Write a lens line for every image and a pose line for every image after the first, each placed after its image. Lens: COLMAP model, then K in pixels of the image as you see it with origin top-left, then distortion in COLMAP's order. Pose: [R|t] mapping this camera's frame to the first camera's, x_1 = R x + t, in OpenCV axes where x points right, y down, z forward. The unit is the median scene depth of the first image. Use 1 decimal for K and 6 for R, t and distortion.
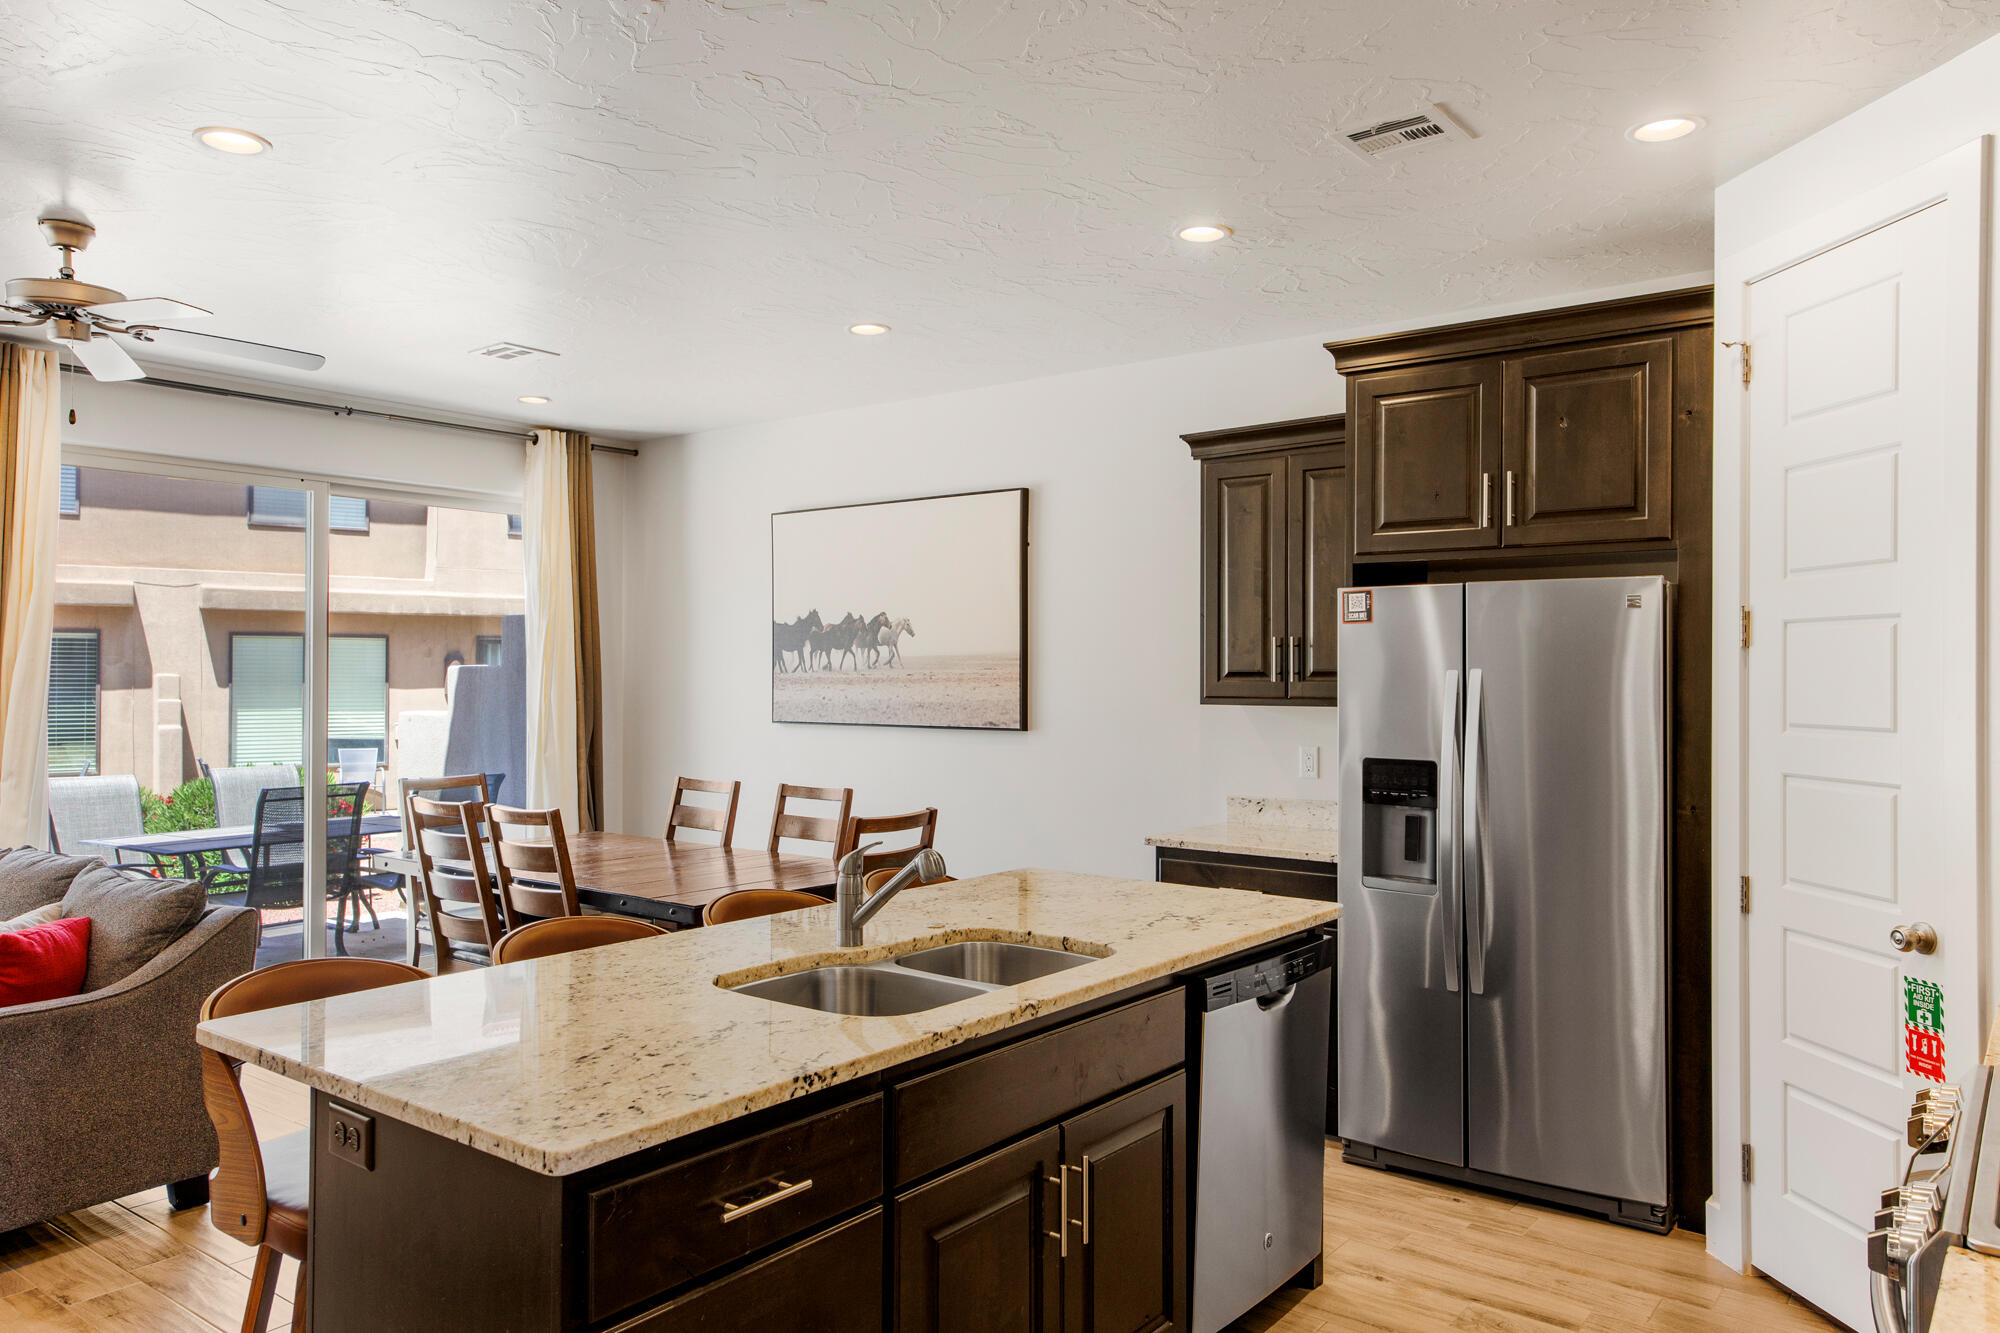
lens RADIAL K [[1347.4, 0, 999.8], [0, 1347.4, 667.8], [0, 0, 1]] dist [-0.002378, 0.012546]
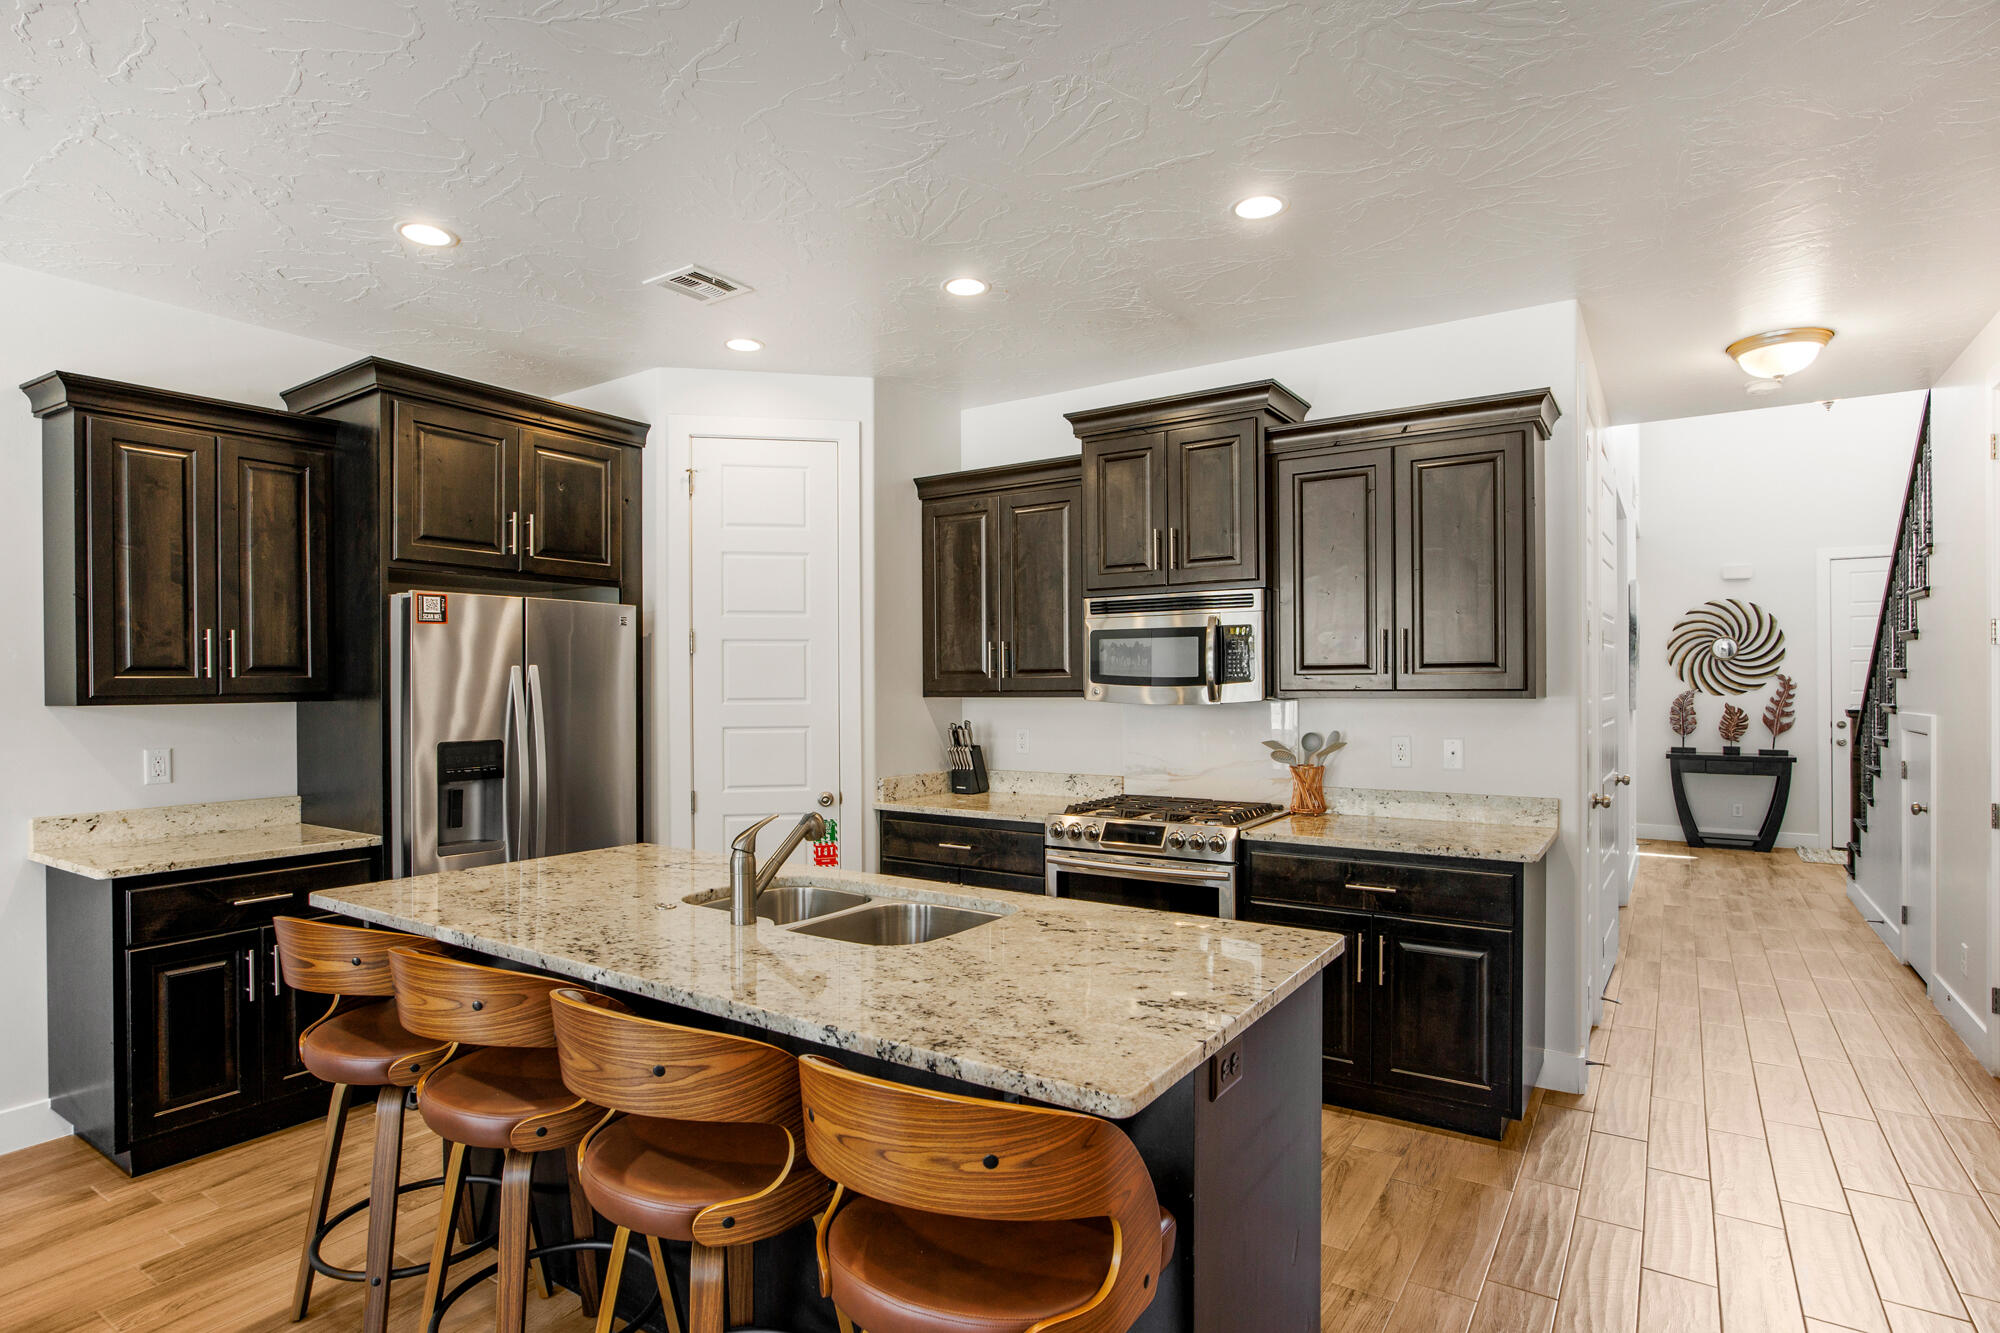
lens RADIAL K [[1019.7, 0, 1000.9], [0, 1019.7, 687.2], [0, 0, 1]] dist [-0.020909, 0.007893]
pose [[-0.066662, -0.006456, 0.997755, -0.405565], [-0.000573, 0.999979, 0.006432, 0.009651], [-0.997775, -0.000143, -0.066665, 0.389166]]
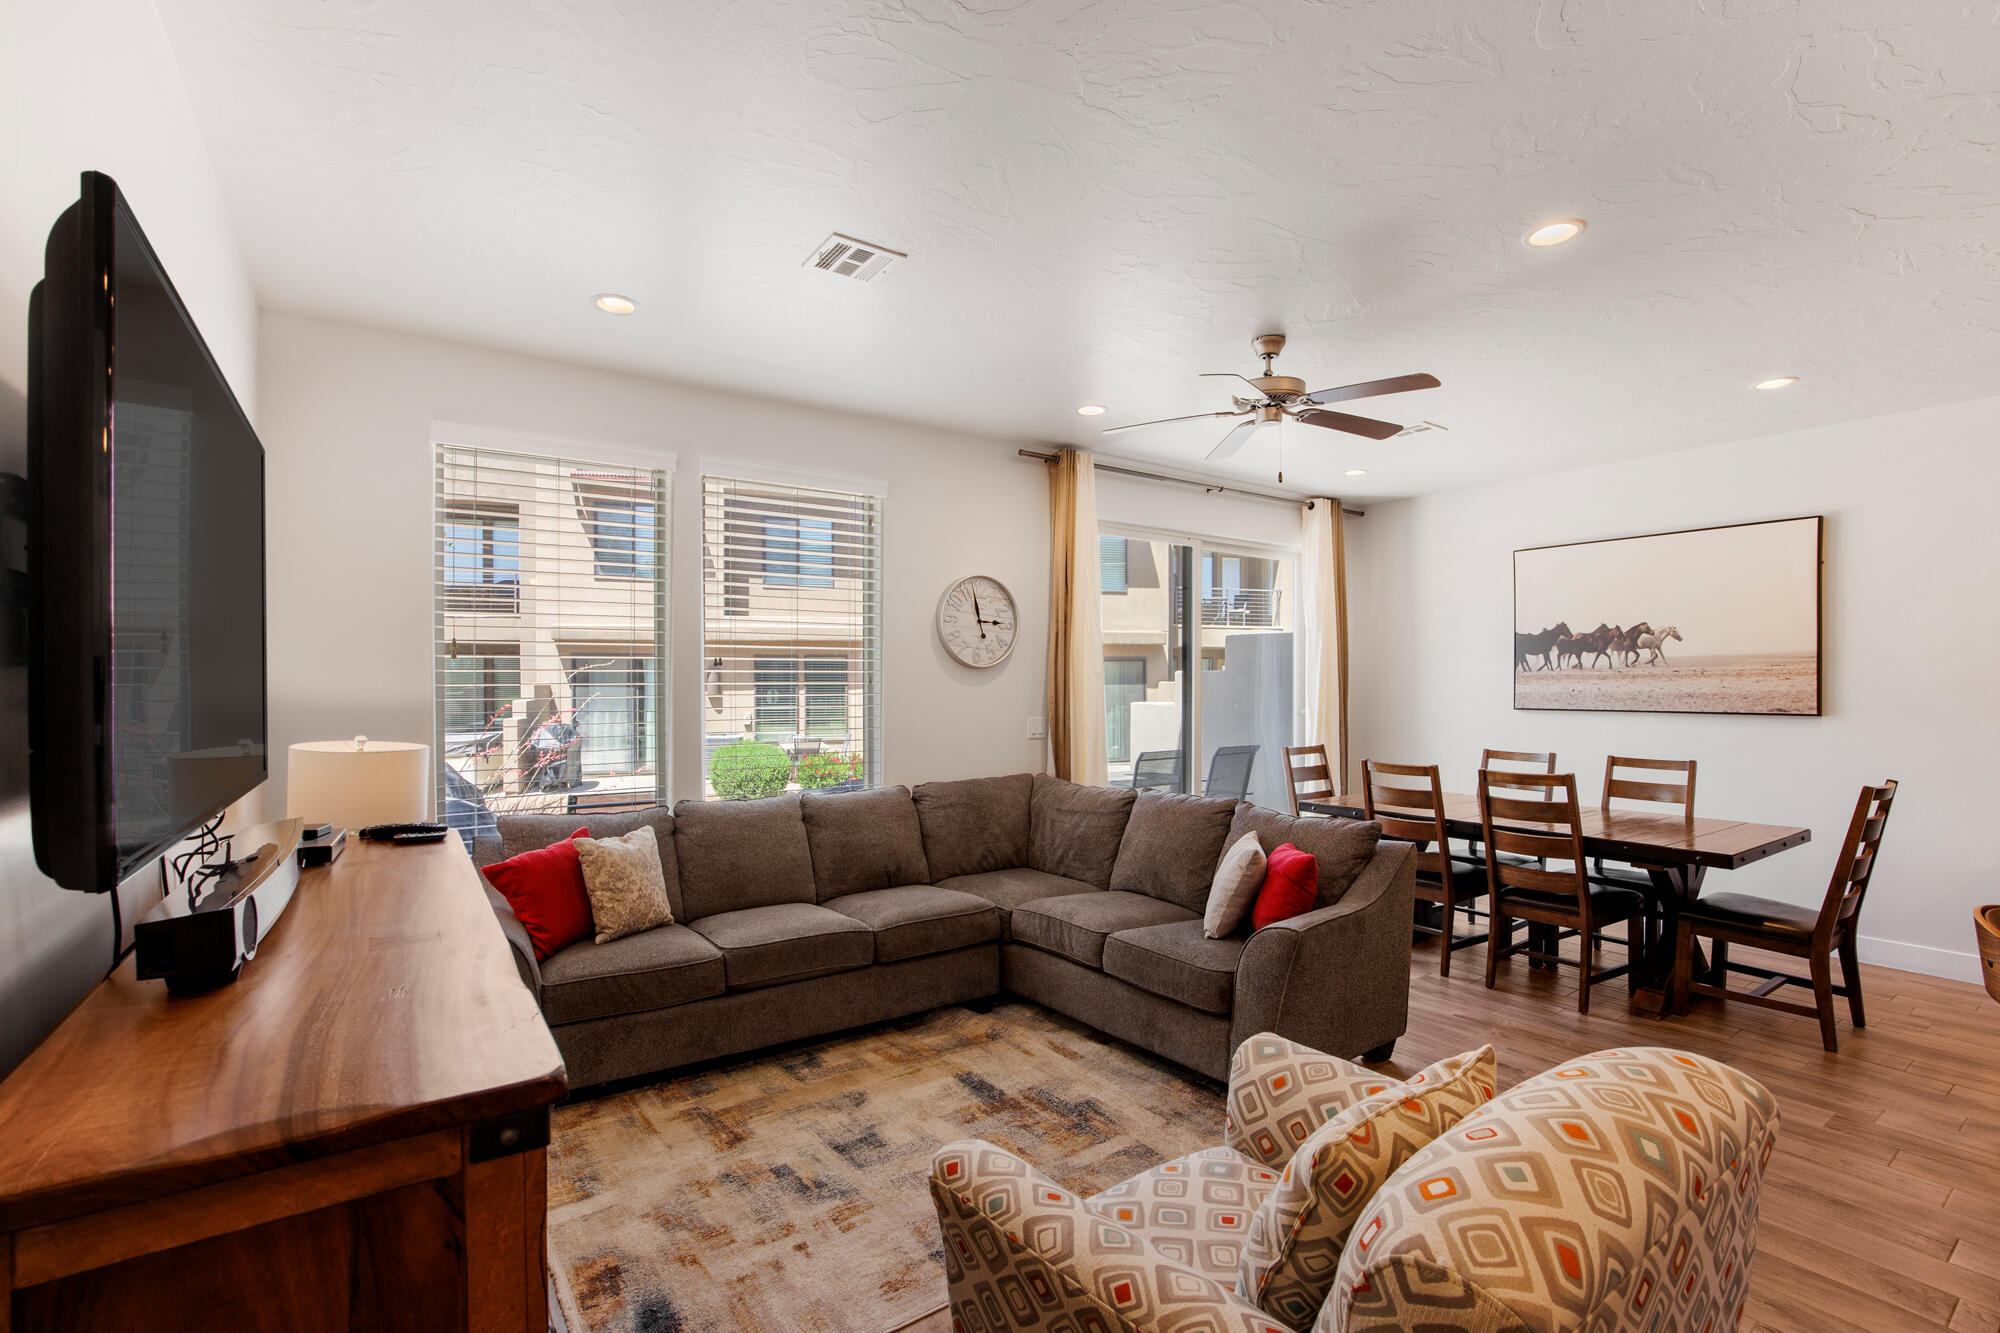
lens RADIAL K [[884.5, 0, 1022.0], [0, 884.5, 692.0], [0, 0, 1]] dist [-0.019870, 0.001075]
pose [[0.957937, -0.000135, -0.286980, -0.423036], [0.004307, 0.999894, 0.013907, 0.010697], [0.286948, -0.014559, 0.957836, 0.041604]]
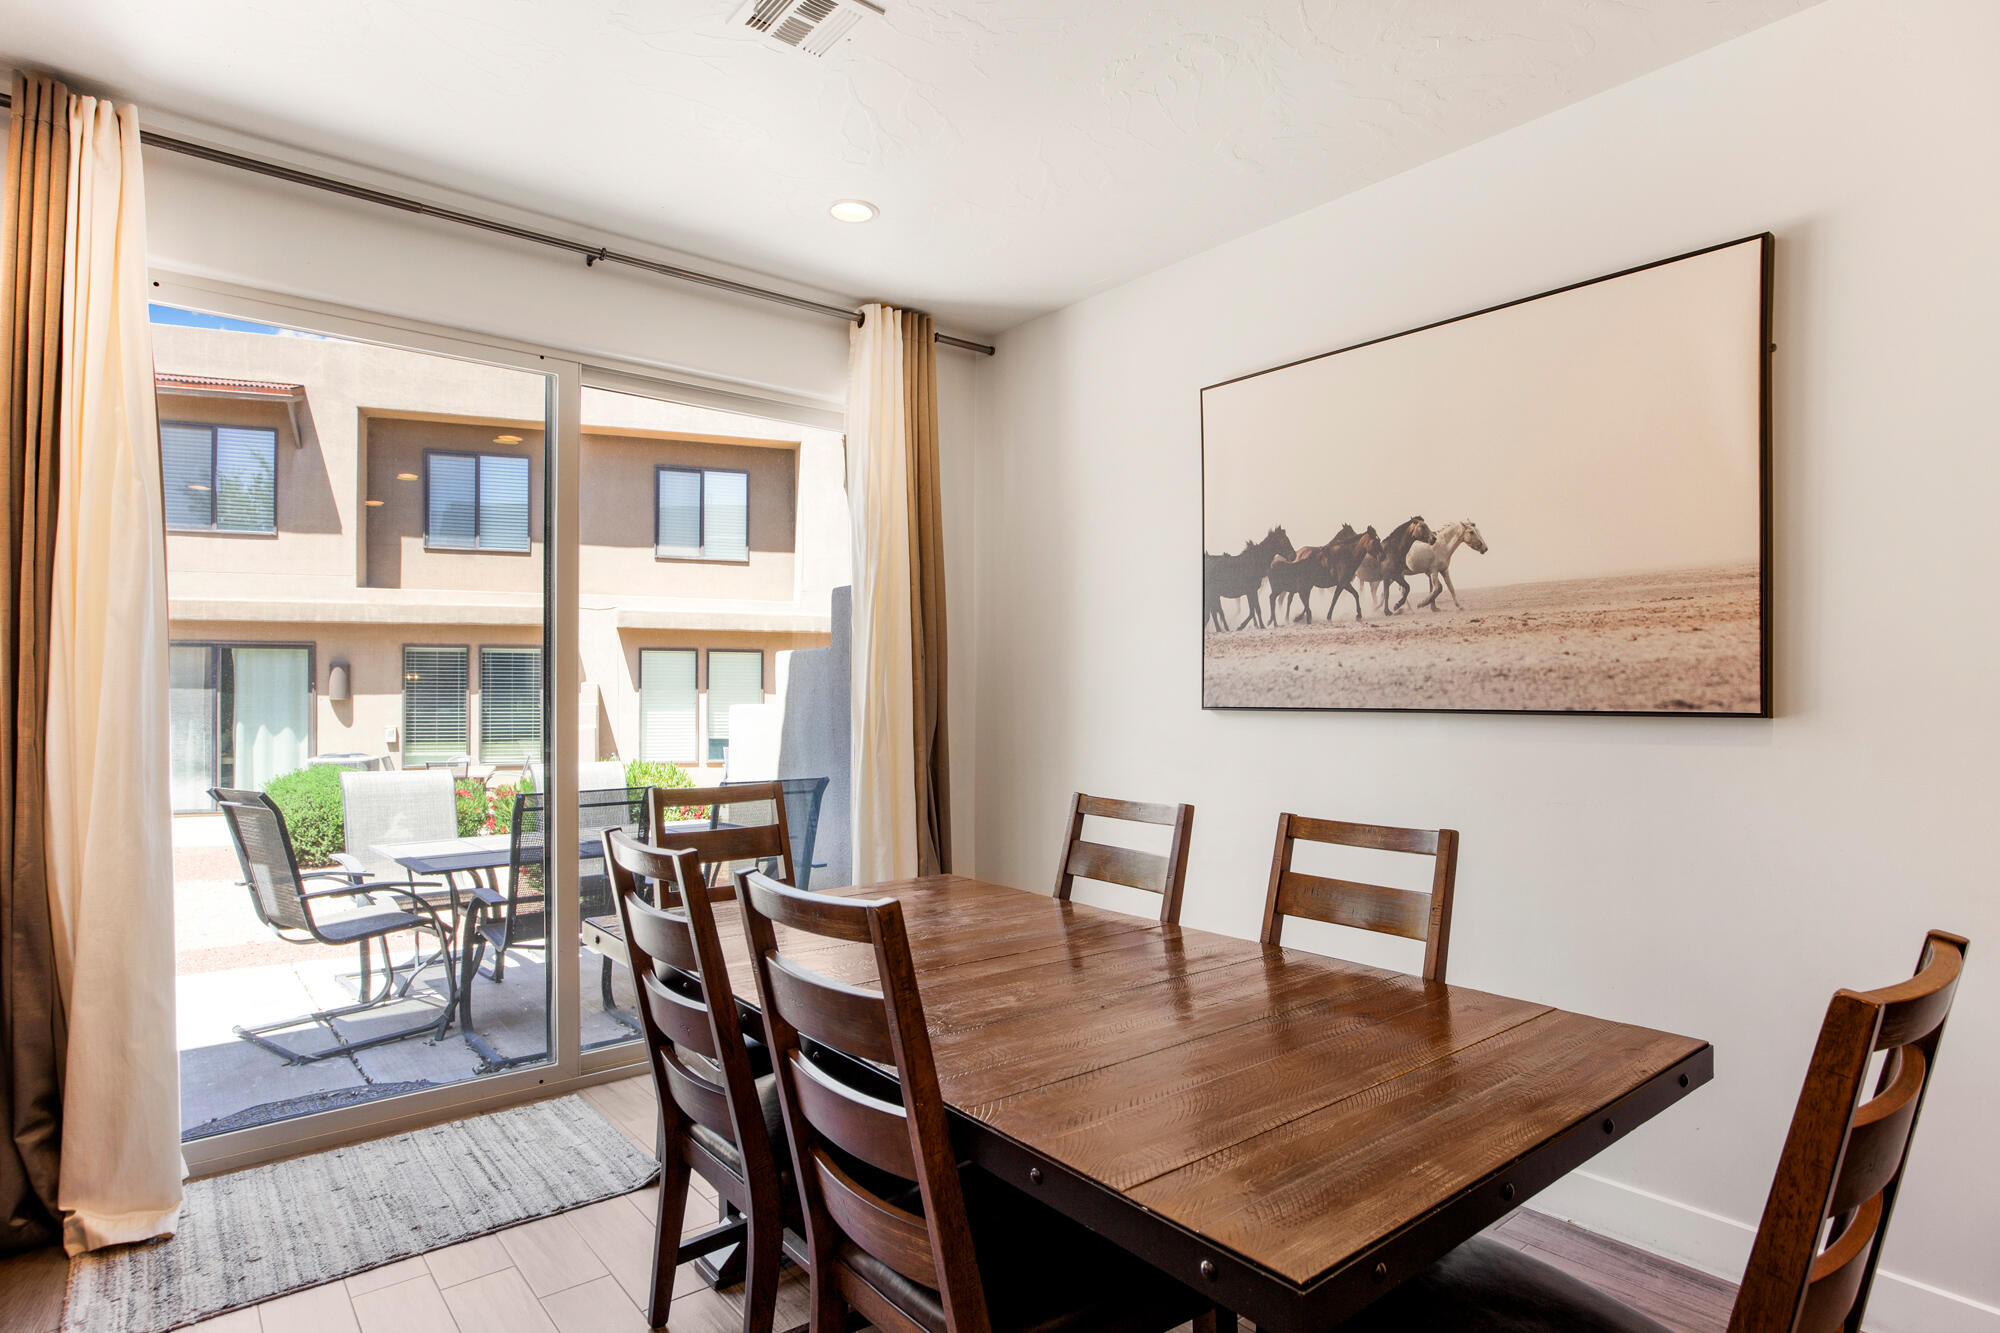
lens RADIAL K [[1052.4, 0, 1000.2], [0, 1052.4, 694.2], [0, 0, 1]] dist [-0.034111, 0.003686]
pose [[0.974266, 0.001438, -0.225396, -0.164840], [-0.000568, 0.999992, 0.003924, 0.034916], [0.225400, -0.003695, 0.974259, 0.532945]]
